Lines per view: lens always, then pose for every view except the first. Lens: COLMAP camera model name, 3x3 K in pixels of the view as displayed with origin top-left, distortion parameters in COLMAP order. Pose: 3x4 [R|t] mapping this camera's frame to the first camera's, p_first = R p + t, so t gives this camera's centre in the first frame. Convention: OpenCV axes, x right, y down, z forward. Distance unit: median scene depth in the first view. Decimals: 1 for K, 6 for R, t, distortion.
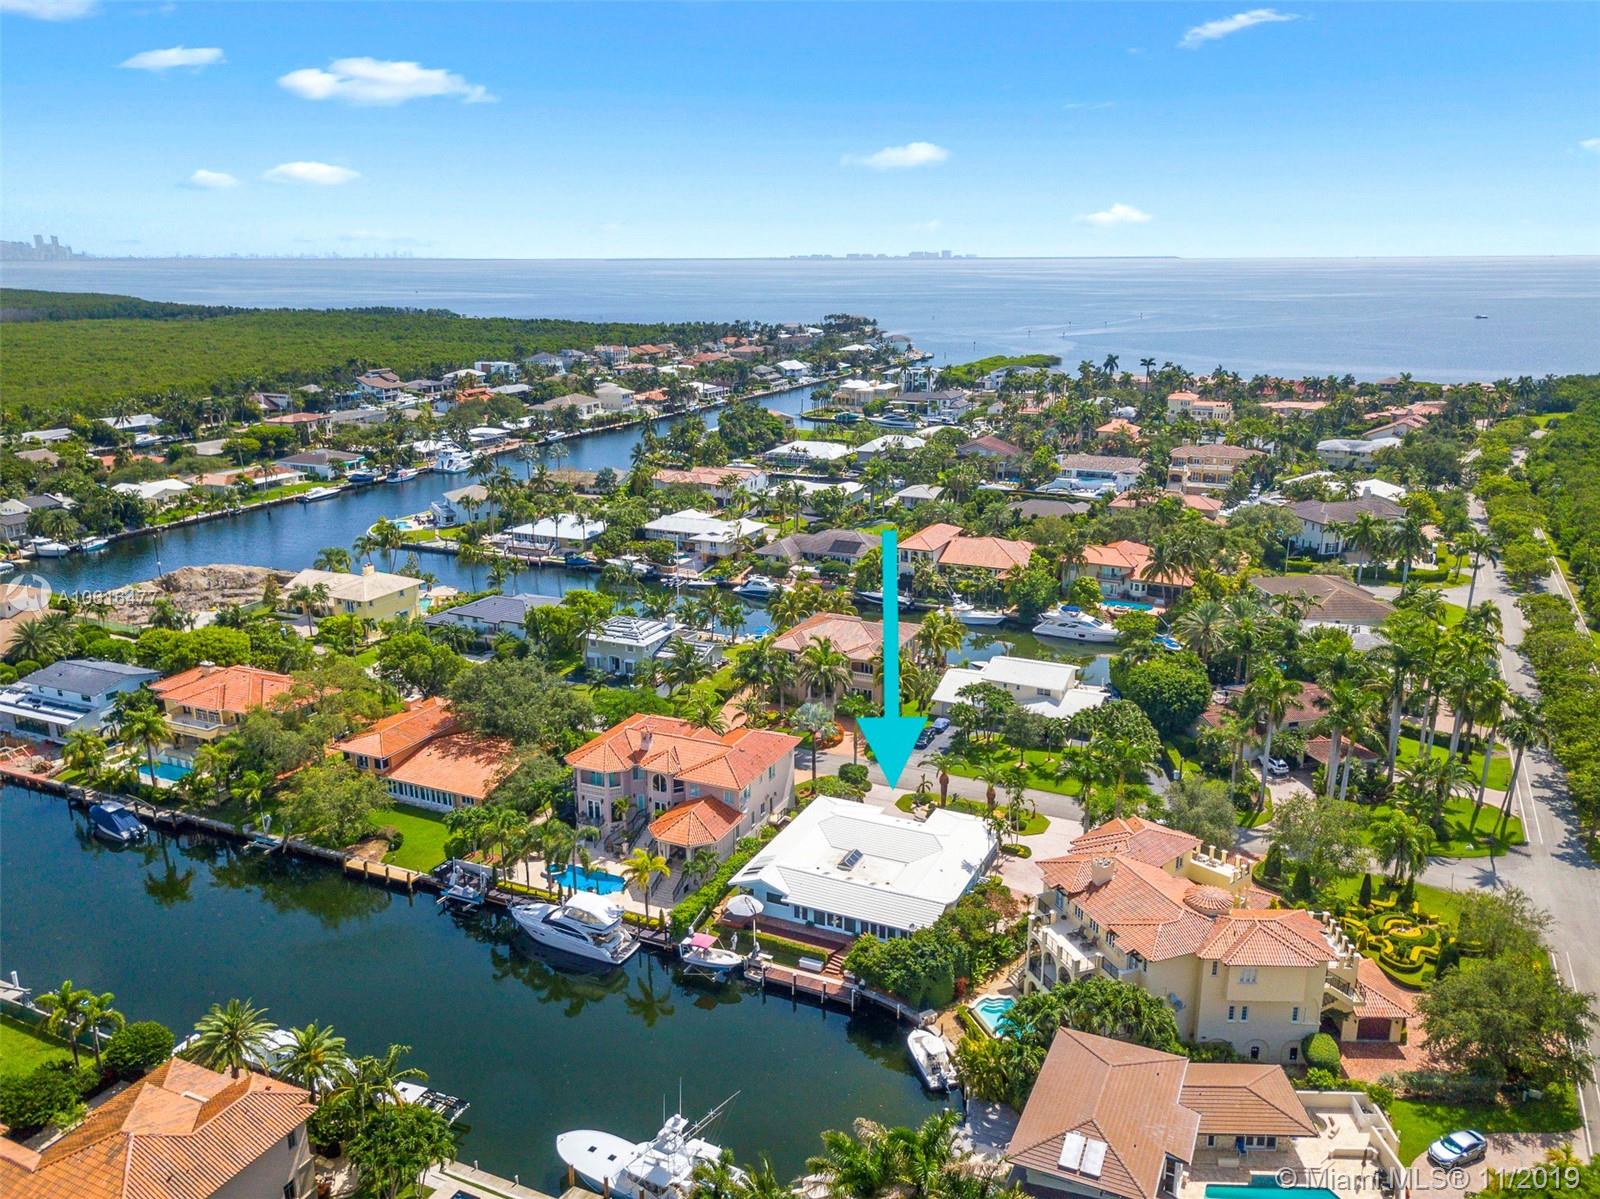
lens RADIAL K [[1223.6, 0, 805.7], [0, 1223.6, 593.2], [0, 0, 1]] dist [0.016431, 0.001497]
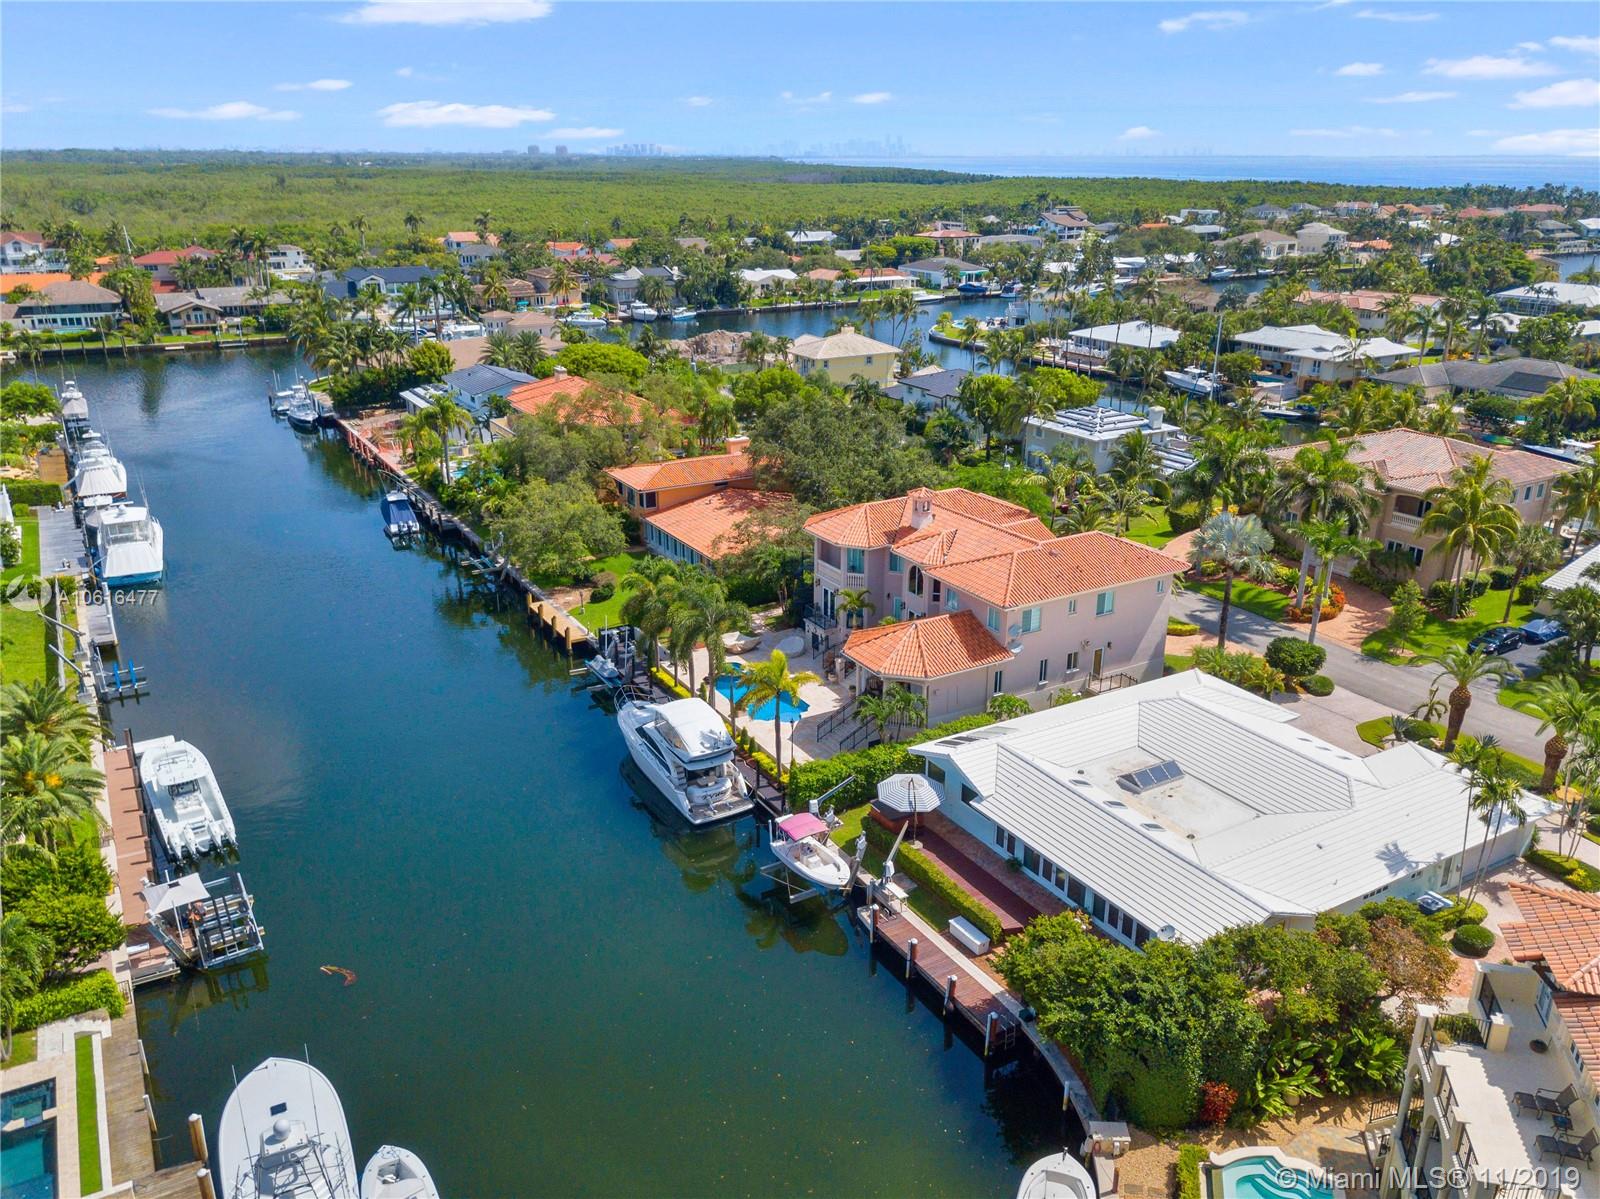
lens RADIAL K [[1223.6, 0, 801.6], [0, 1223.6, 588.6], [0, 0, 1]] dist [0.016431, 0.001497]
pose [[0.823256, 0.195334, -0.533006, 0.154569], [-0.155754, 0.980625, 0.118806, 0.092913], [0.545886, -0.014790, 0.837729, 0.442802]]
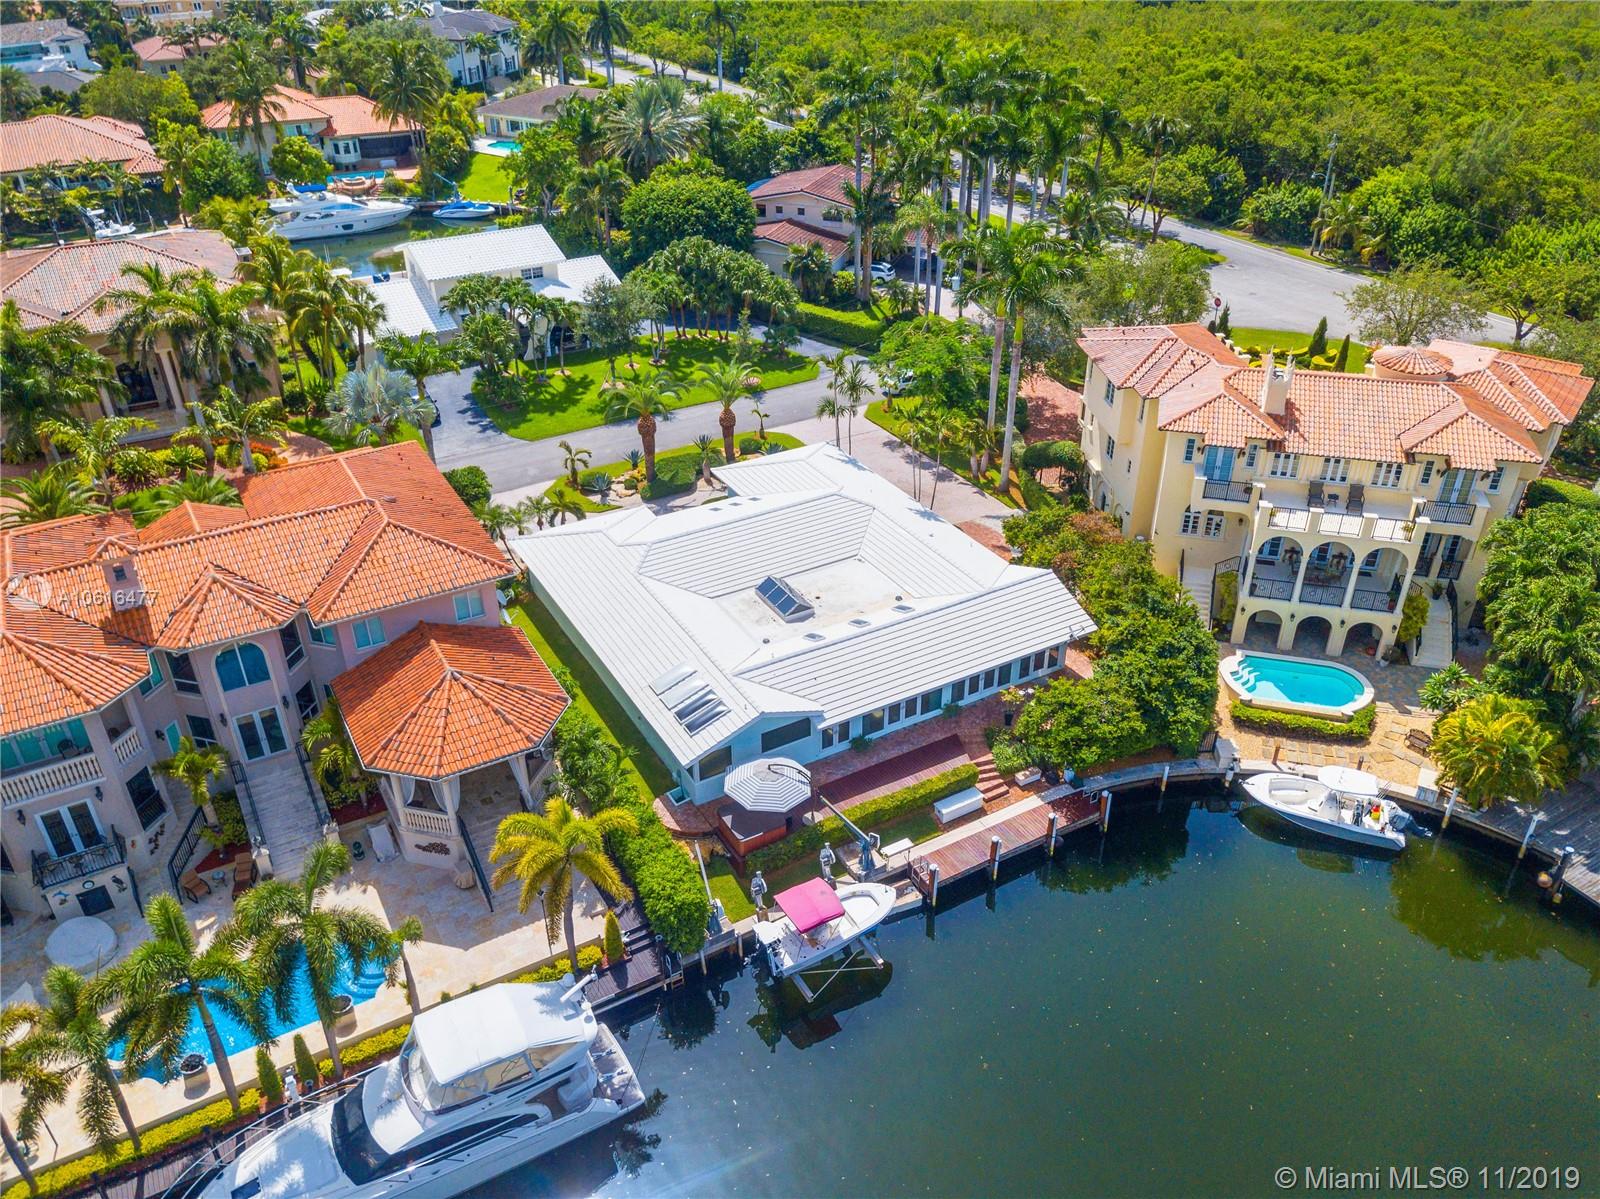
lens RADIAL K [[1223.6, 0, 801.4], [0, 1223.6, 602.2], [0, 0, 1]] dist [0.016431, 0.001497]
pose [[0.572673, -0.428554, 0.698847, -0.262141], [0.220415, 0.901578, 0.372256, 0.038391], [-0.789597, -0.059145, 0.610769, 0.626629]]
